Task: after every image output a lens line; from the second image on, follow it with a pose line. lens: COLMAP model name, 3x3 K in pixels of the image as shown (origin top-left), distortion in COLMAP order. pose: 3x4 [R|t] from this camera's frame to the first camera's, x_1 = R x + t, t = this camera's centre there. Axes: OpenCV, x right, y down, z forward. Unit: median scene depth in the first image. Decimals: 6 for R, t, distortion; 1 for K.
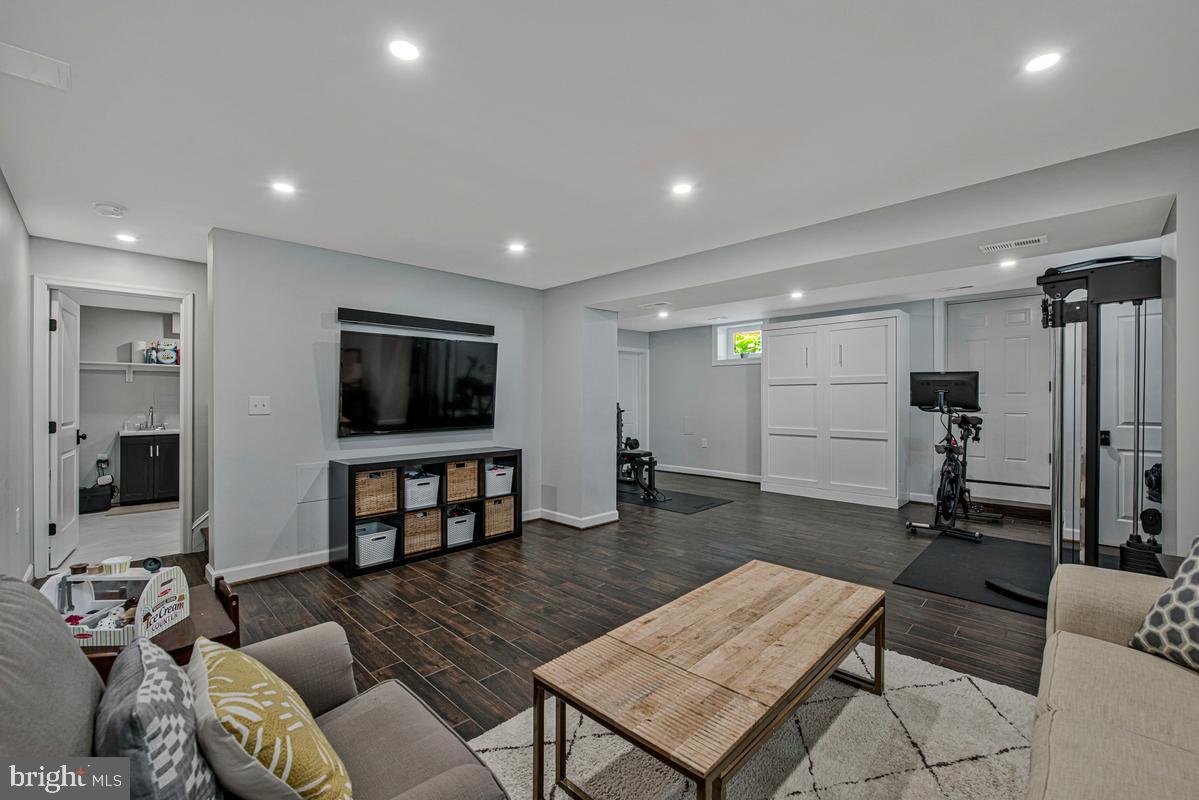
lens RADIAL K [[497.2, 0, 598.1], [0, 497.2, 399.1], [0, 0, 1]] dist [-0.014588, -0.000125]
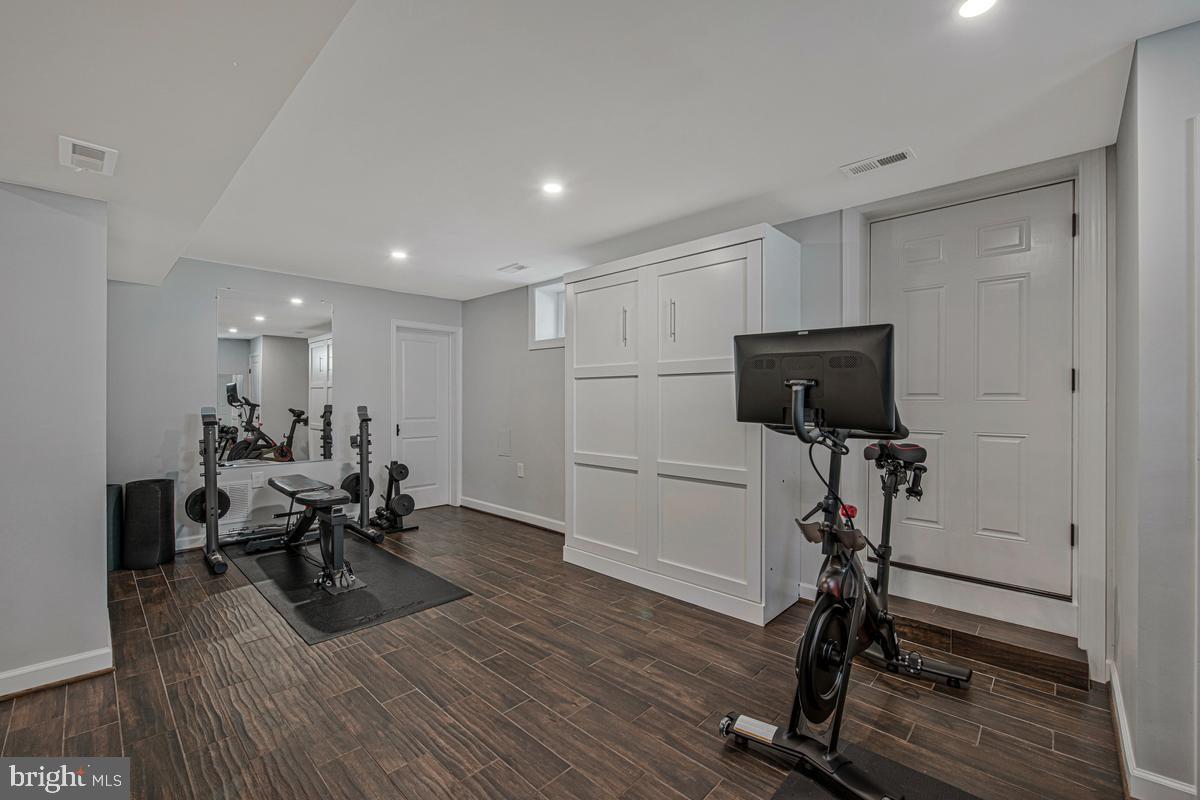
lens RADIAL K [[497.6, 0, 598.3], [0, 497.6, 396.7], [0, 0, 1]] dist [-0.014588, -0.000125]
pose [[0.999690, 0.009508, 0.023005, 0.462373], [-0.009265, 0.999901, -0.010635, -0.000687], [-0.023104, 0.010419, 0.999679, 0.546922]]
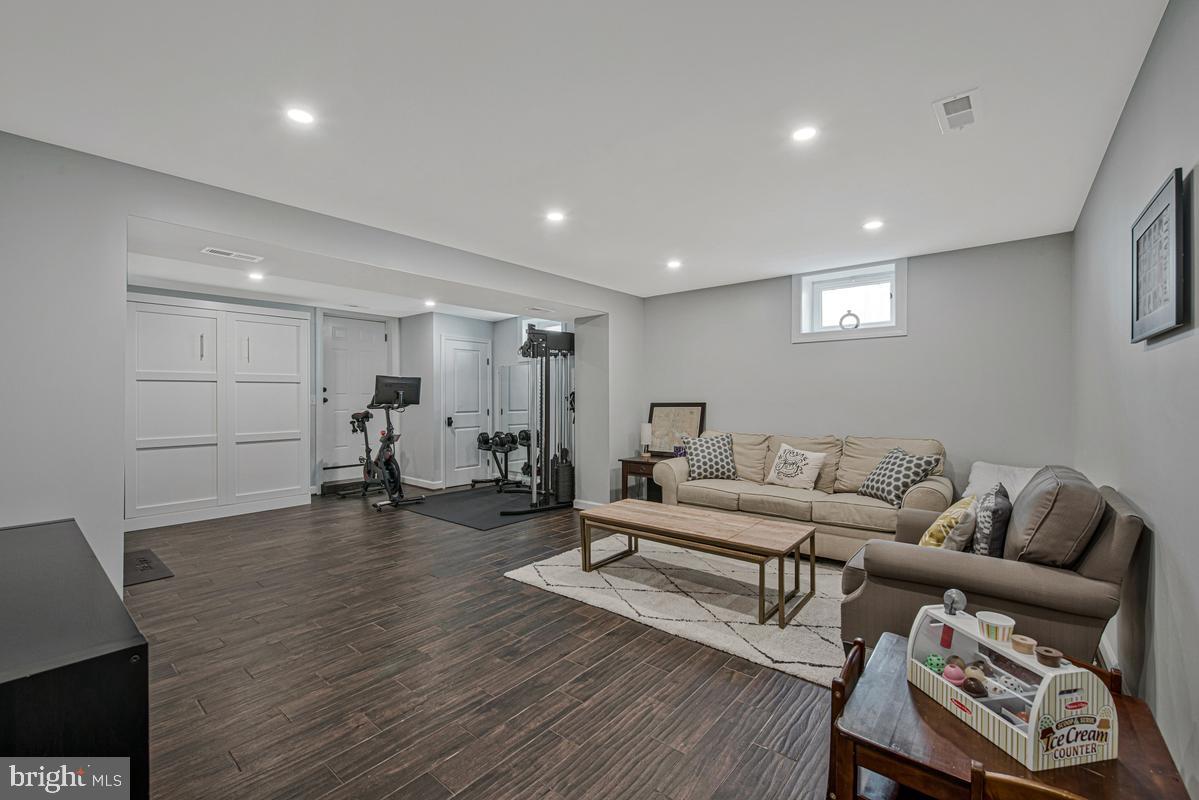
lens RADIAL K [[497.2, 0, 596.8], [0, 497.2, 401.1], [0, 0, 1]] dist [-0.014588, -0.000125]
pose [[-0.083869, -0.005875, 0.996459, -0.522498], [0.007305, 0.999952, 0.006510, 0.003122], [-0.996450, 0.007825, -0.083822, 0.520388]]
